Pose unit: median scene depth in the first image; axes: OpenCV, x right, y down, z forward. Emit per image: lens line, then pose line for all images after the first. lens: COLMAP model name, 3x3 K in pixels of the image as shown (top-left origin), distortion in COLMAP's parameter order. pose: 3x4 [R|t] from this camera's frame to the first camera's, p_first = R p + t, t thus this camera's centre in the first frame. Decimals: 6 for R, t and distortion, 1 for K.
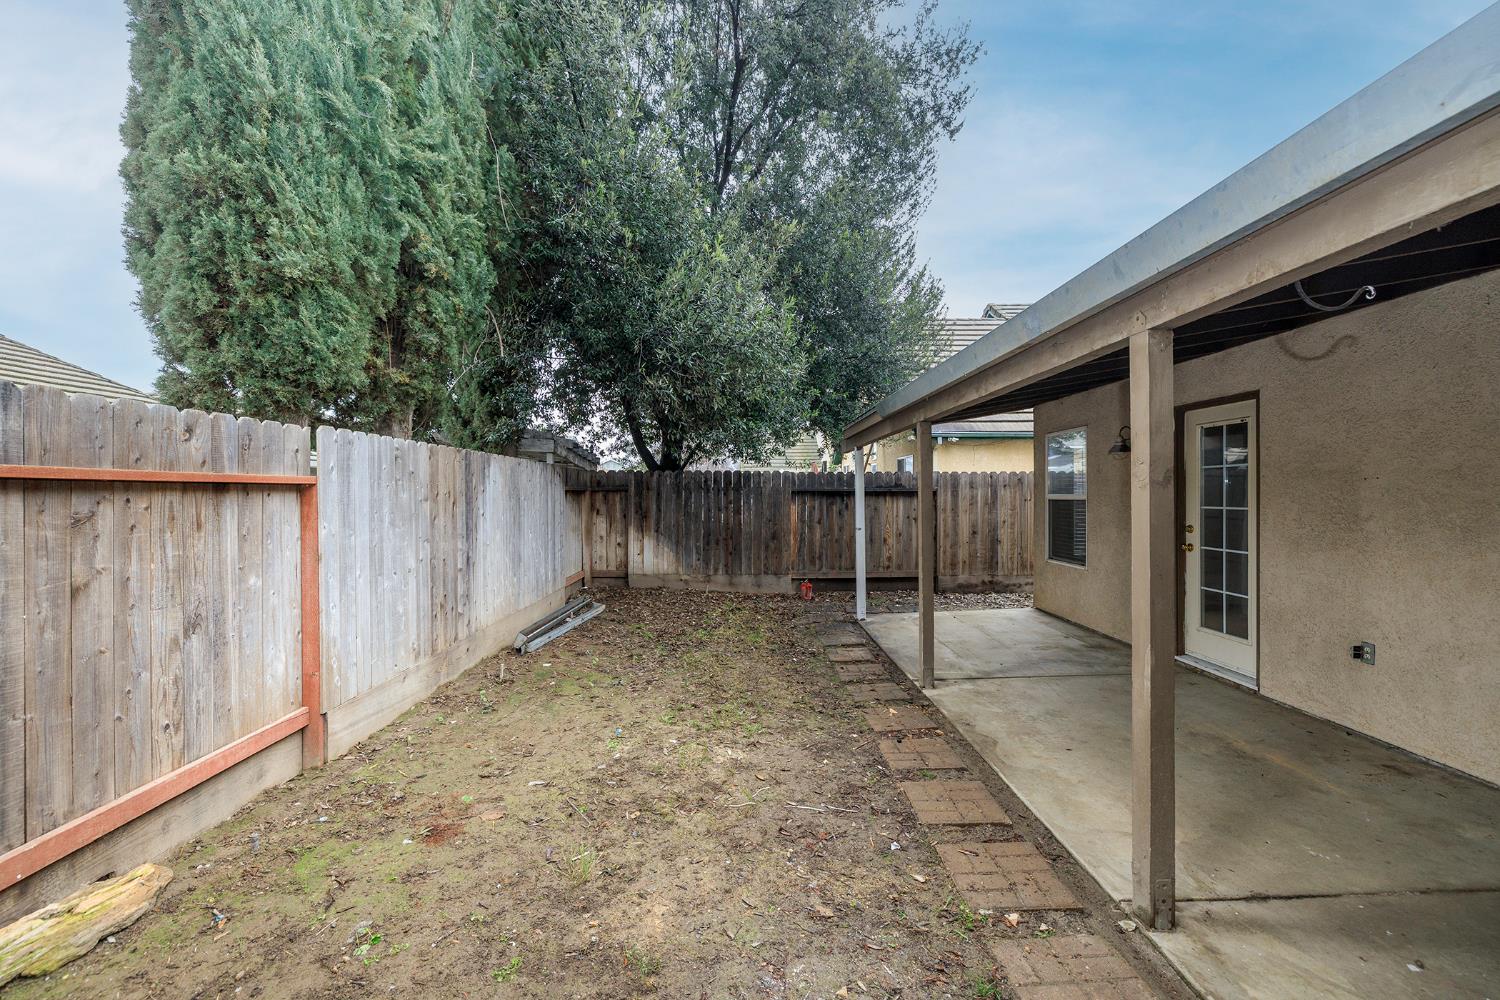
lens RADIAL K [[627.1, 0, 747.4], [0, 627.1, 496.3], [0, 0, 1]] dist [0.001572, -0.000676]
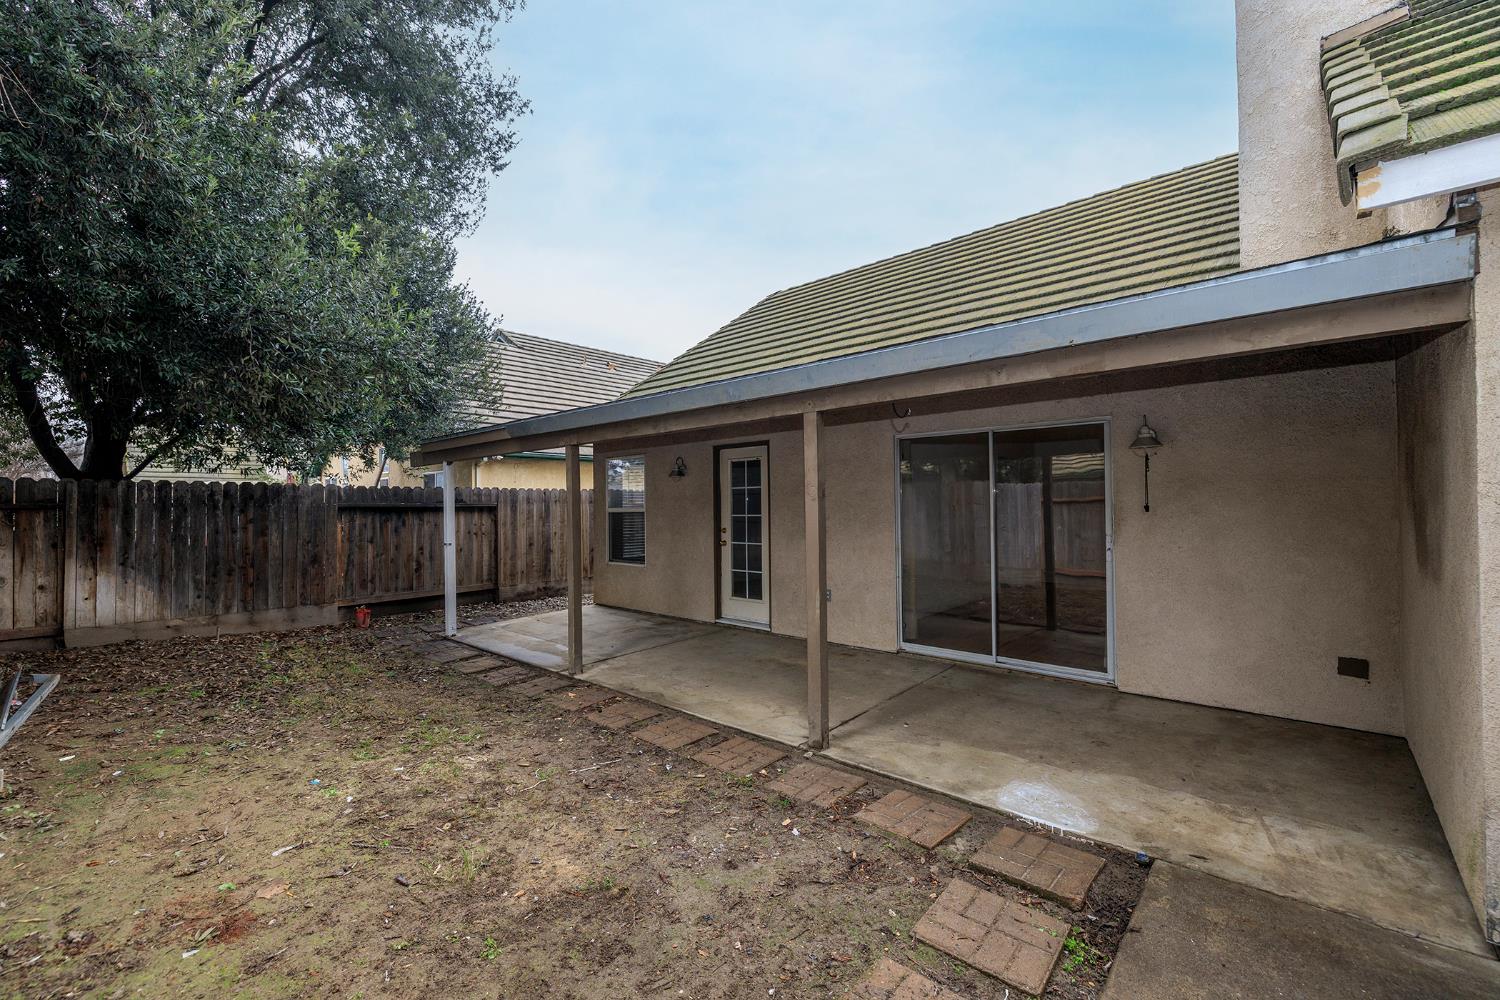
lens RADIAL K [[627.1, 0, 741.4], [0, 627.1, 496.3], [0, 0, 1]] dist [0.001572, -0.000676]
pose [[0.682354, 0.006719, 0.730991, -0.342467], [0.012717, 0.999697, -0.021059, 0.004261], [-0.730911, 0.023665, 0.682062, -0.023897]]
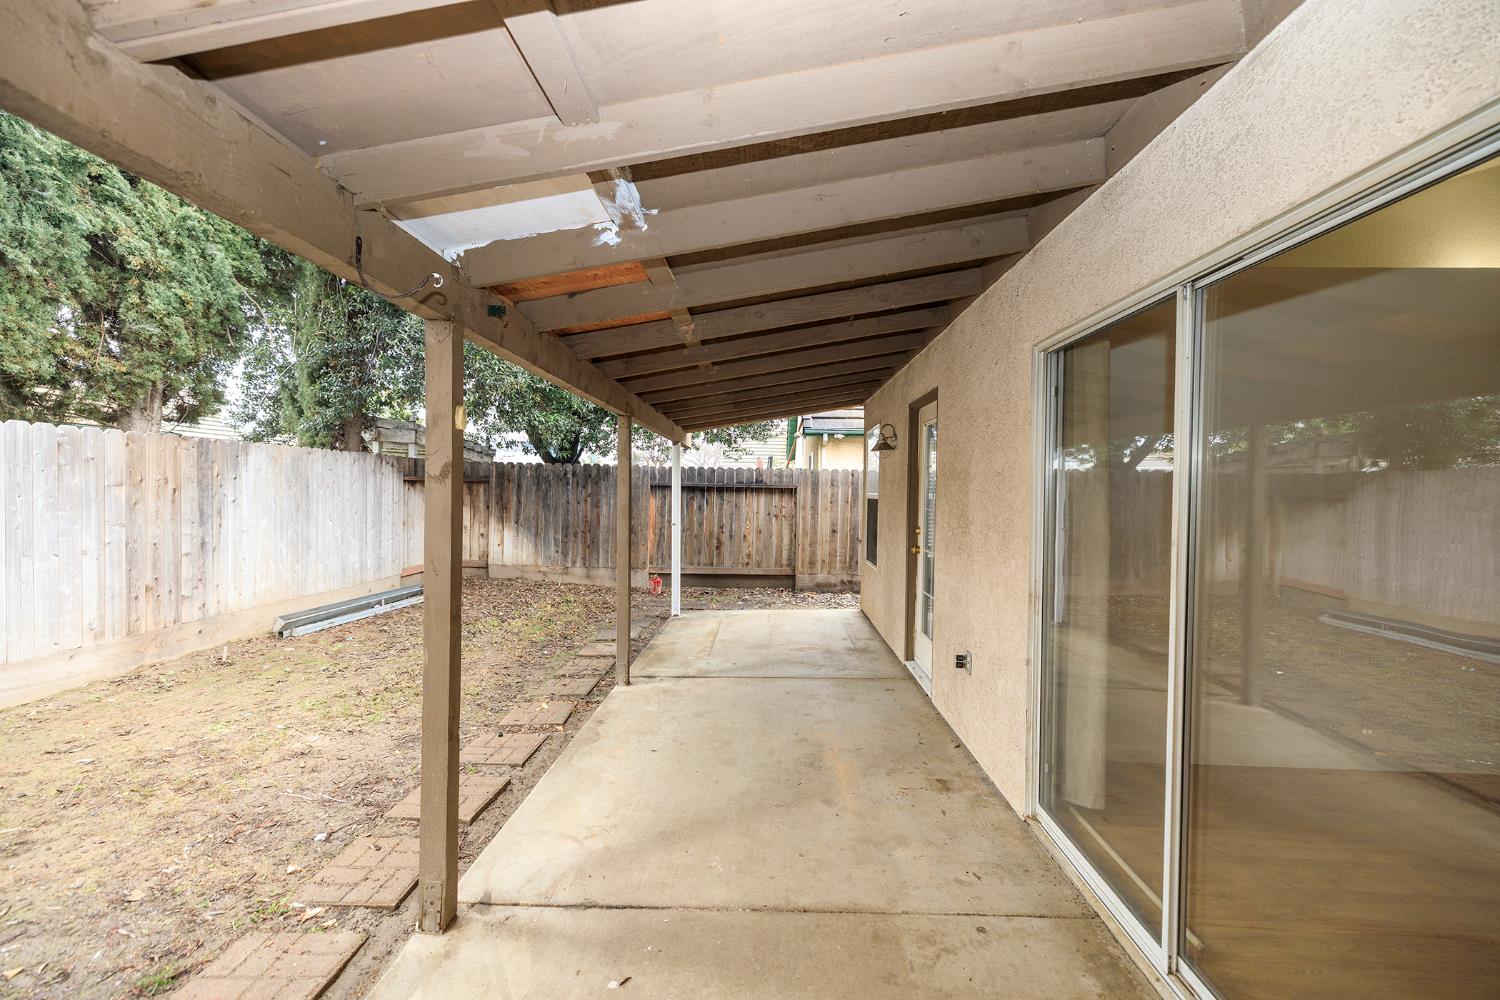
lens RADIAL K [[627.1, 0, 745.6], [0, 627.1, 493.2], [0, 0, 1]] dist [0.001572, -0.000676]
pose [[0.998362, 0.019437, -0.053803, 0.507092], [-0.019300, 0.999809, 0.003067, -0.003421], [0.053852, -0.002024, 0.998547, 0.020311]]
